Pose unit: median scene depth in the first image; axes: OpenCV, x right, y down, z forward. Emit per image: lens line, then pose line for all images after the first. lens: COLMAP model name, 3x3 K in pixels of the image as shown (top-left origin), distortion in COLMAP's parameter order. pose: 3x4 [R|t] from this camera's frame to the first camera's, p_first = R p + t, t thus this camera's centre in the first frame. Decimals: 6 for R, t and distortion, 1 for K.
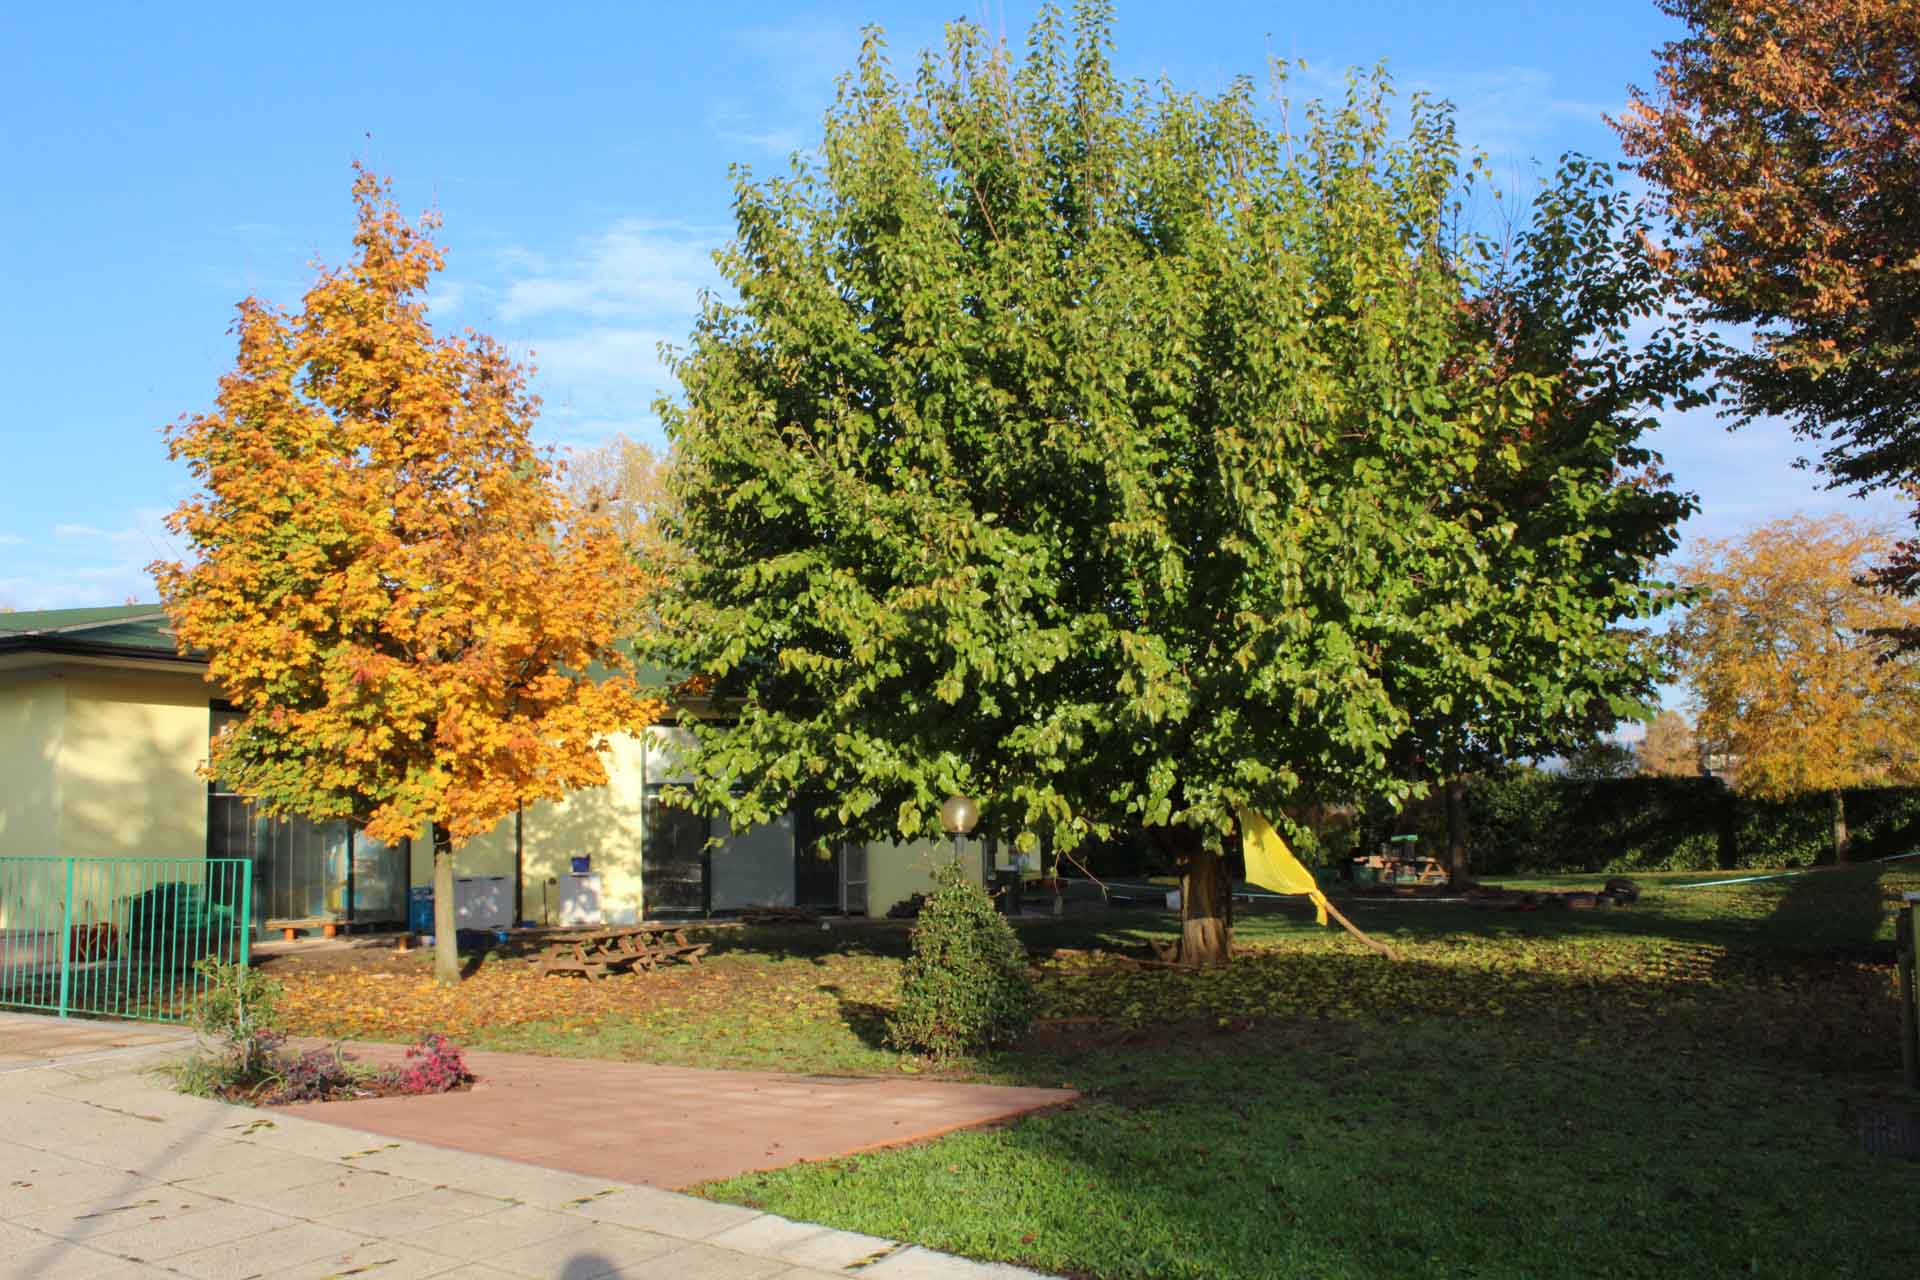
lens RADIAL K [[1577.8, 0, 951.7], [0, 1577.8, 675.0], [0, 0, 1]] dist [-0.173000, 0.166674]
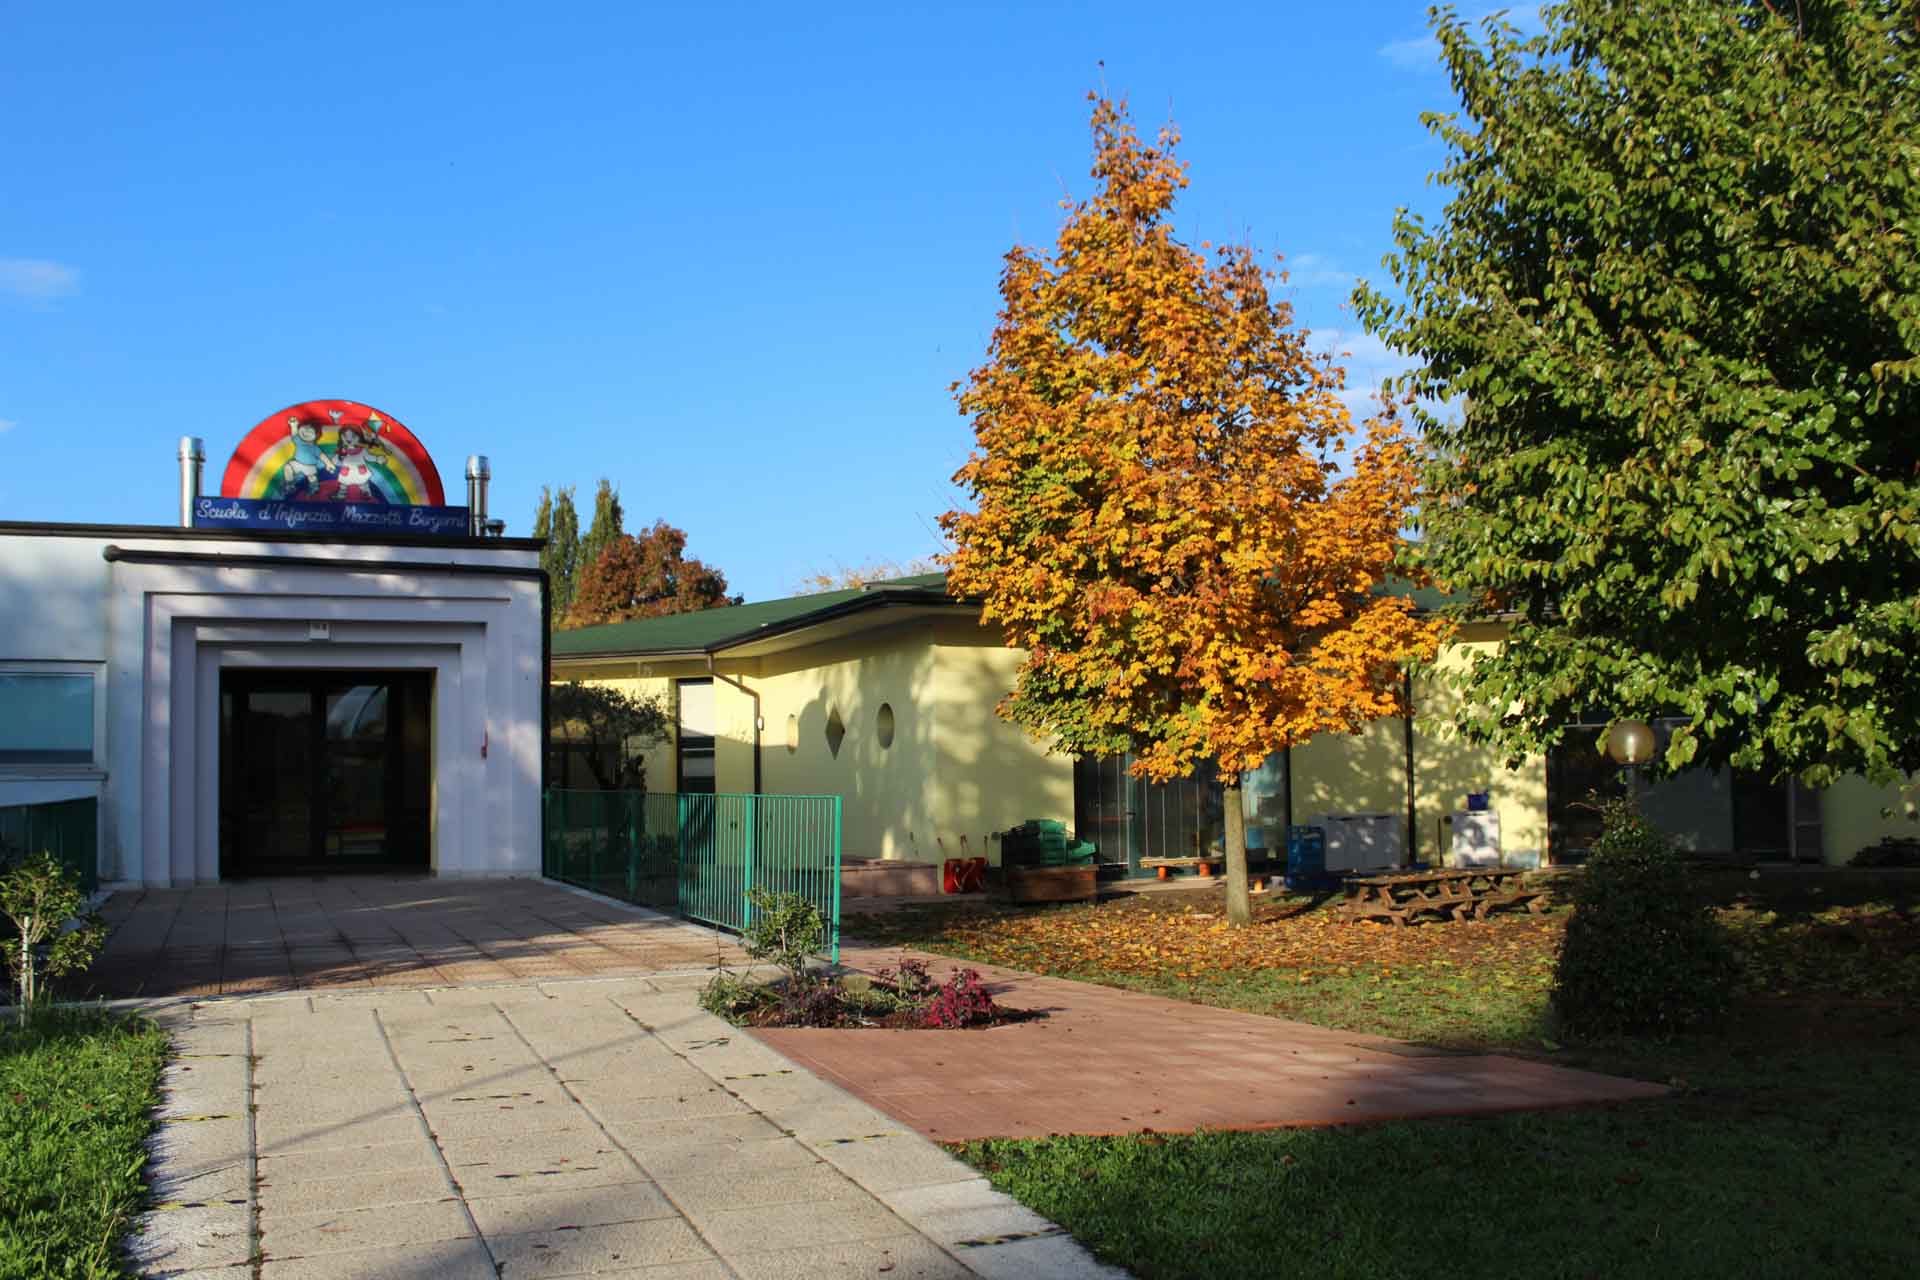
lens RADIAL K [[1677.8, 0, 955.6], [0, 1677.8, 667.8], [0, 0, 1]] dist [-0.154412, 0.147607]
pose [[0.803737, -0.034651, -0.593975, 0.171681], [0.058223, 0.998092, 0.020559, 0.008311], [0.592129, -0.051107, 0.804221, 0.074771]]
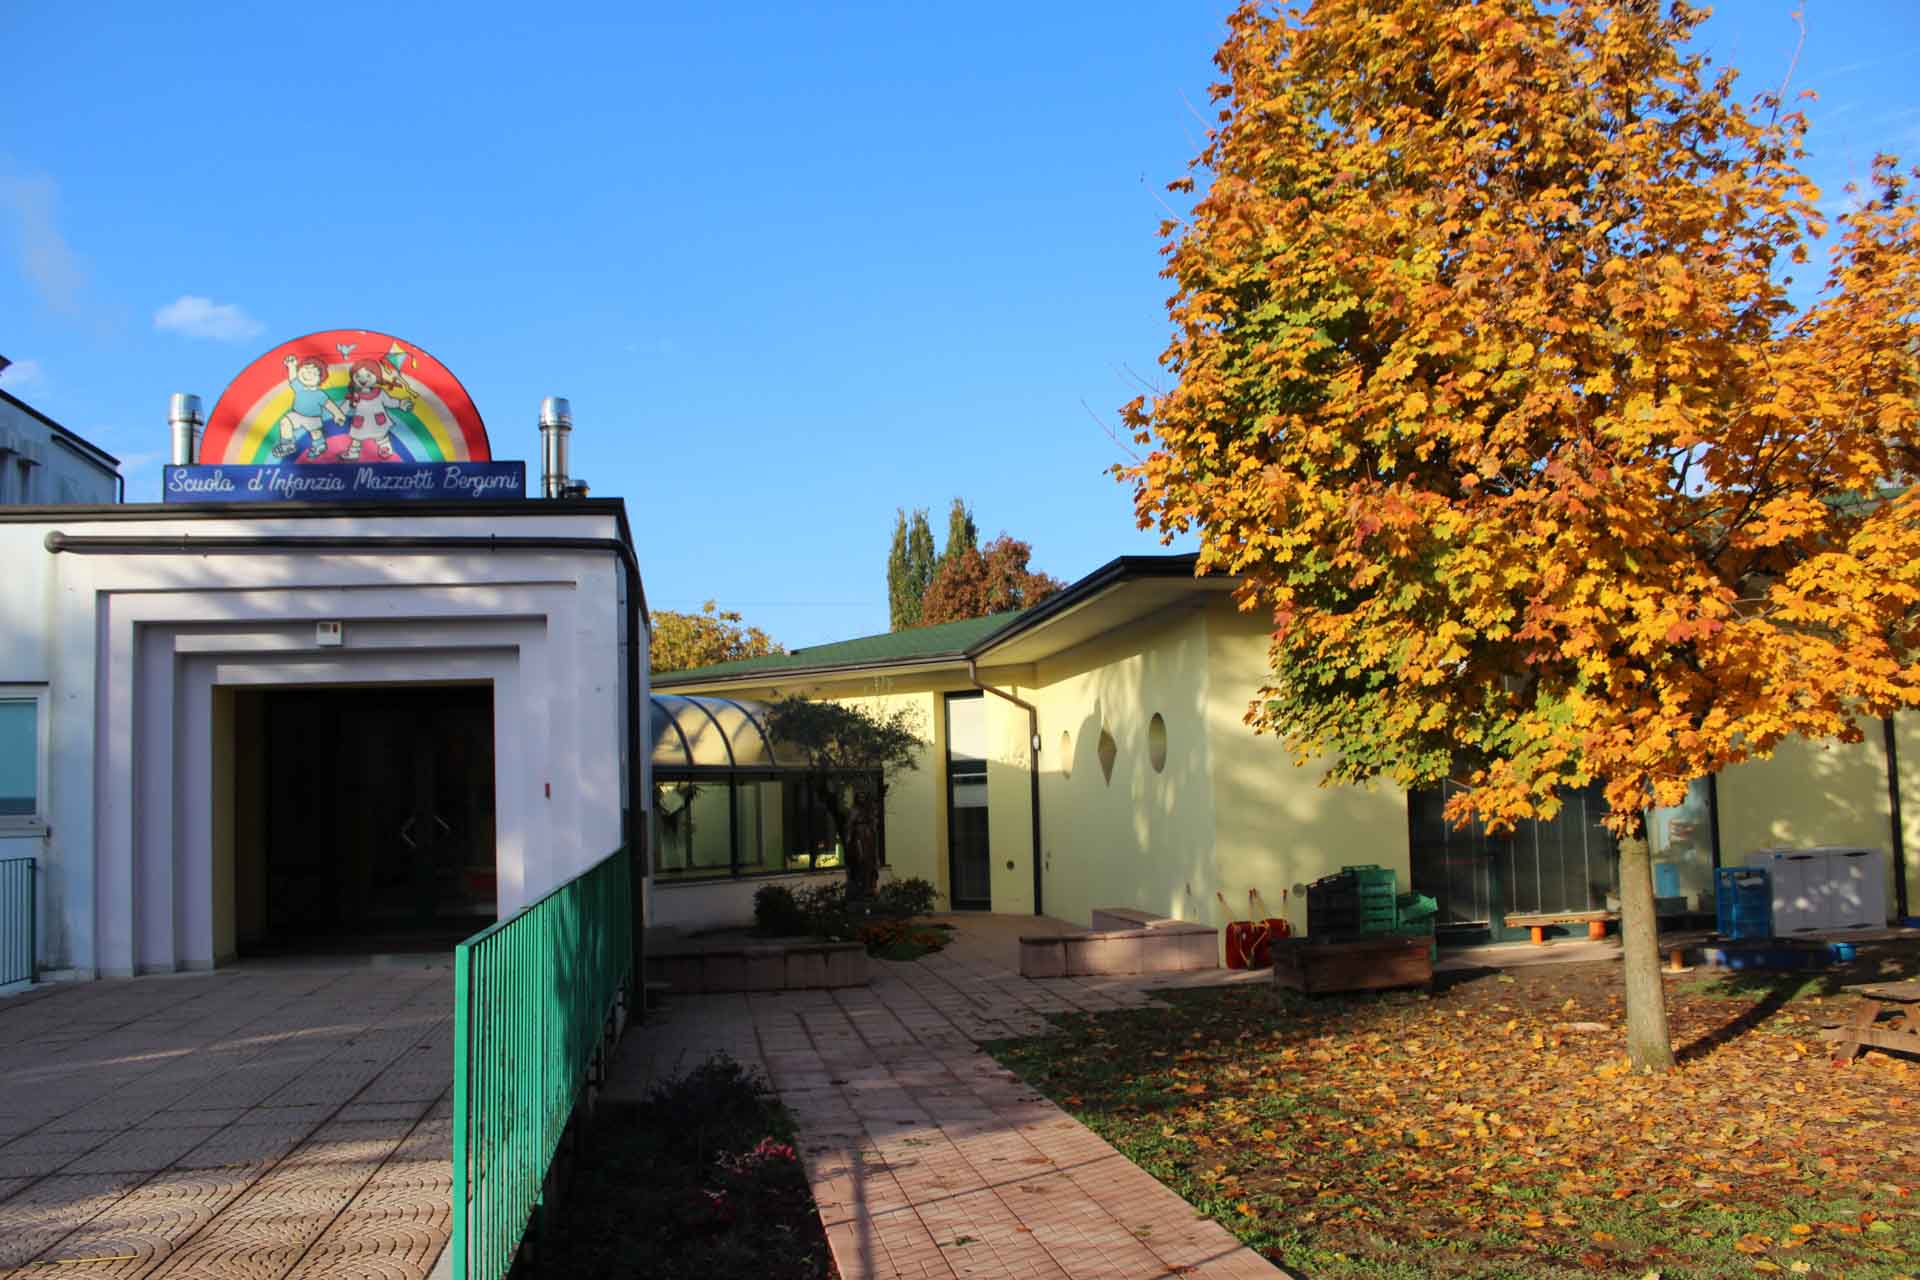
lens RADIAL K [[1577.8, 0, 951.7], [0, 1577.8, 675.0], [0, 0, 1]] dist [-0.173000, 0.166674]
pose [[0.627988, -0.063493, -0.775628, -0.046776], [0.091714, 0.995759, -0.007256, 0.039879], [0.772800, -0.066580, 0.631148, 0.504420]]
